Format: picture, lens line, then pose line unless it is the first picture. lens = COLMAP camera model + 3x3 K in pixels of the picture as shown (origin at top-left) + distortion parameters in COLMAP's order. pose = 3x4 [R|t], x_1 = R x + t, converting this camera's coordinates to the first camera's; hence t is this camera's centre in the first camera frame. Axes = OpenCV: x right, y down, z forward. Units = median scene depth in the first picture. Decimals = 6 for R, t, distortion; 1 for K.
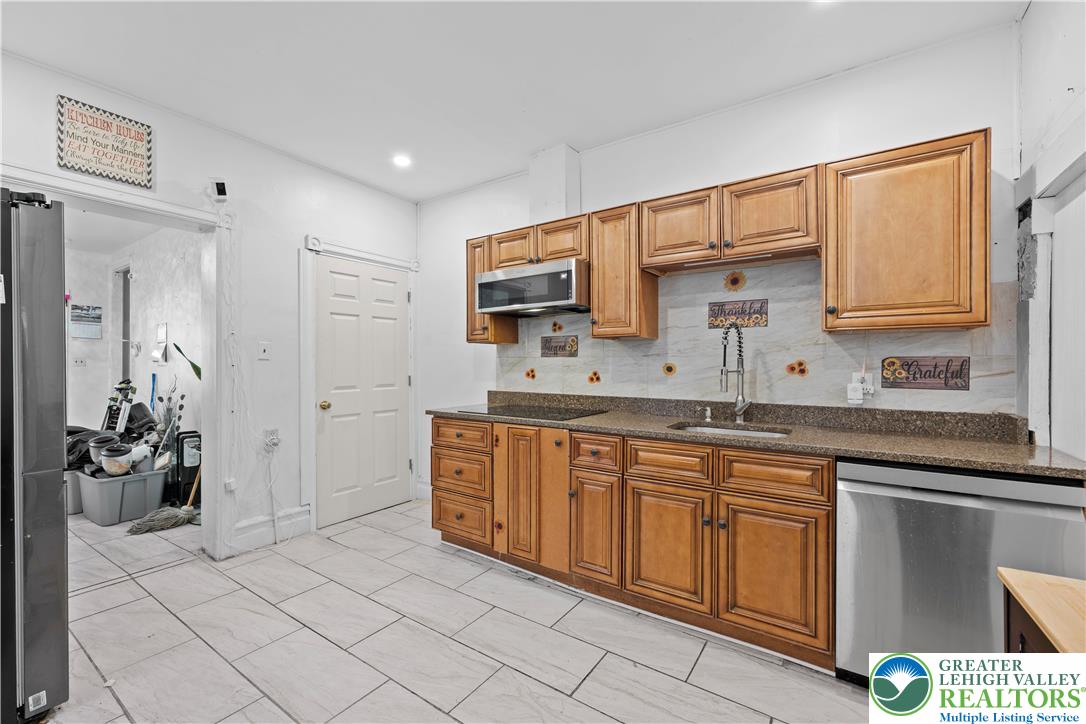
lens RADIAL K [[438.3, 0, 538.6], [0, 438.3, 362.4], [0, 0, 1]] dist [-0.000153, -0.000091]
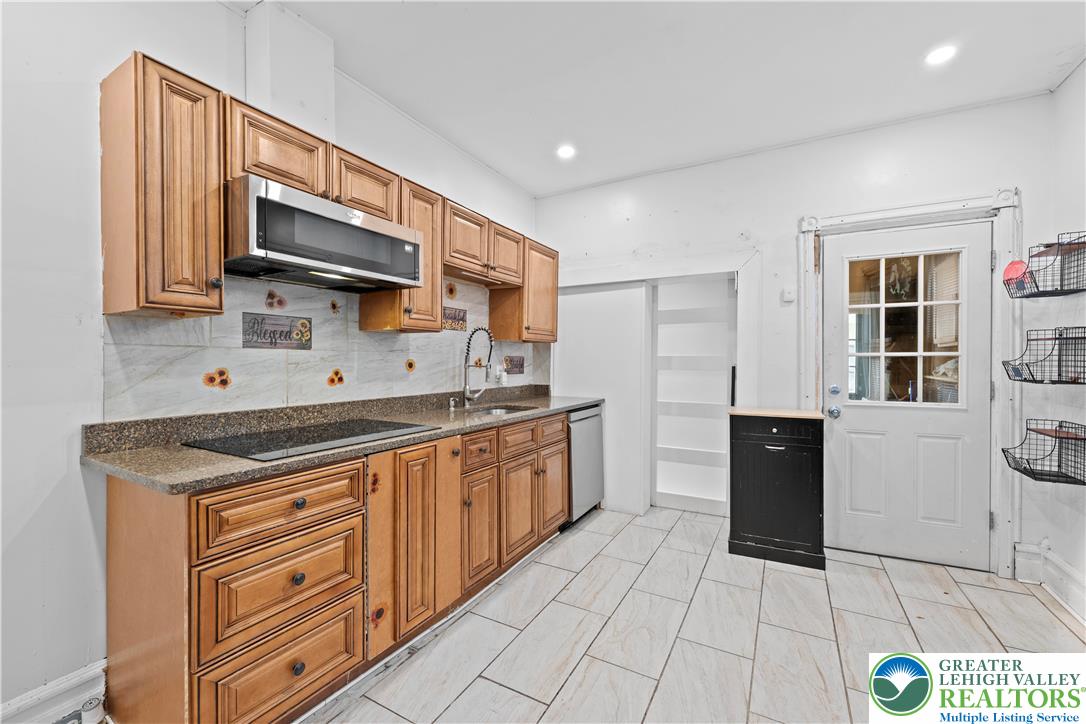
lens RADIAL K [[438.3, 0, 538.6], [0, 438.3, 362.4], [0, 0, 1]] dist [-0.000153, -0.000091]
pose [[-0.076233, -0.005038, 0.997077, -0.712223], [-0.005234, 0.999975, 0.004652, 0.002818], [-0.997076, -0.004864, -0.076258, 0.787900]]
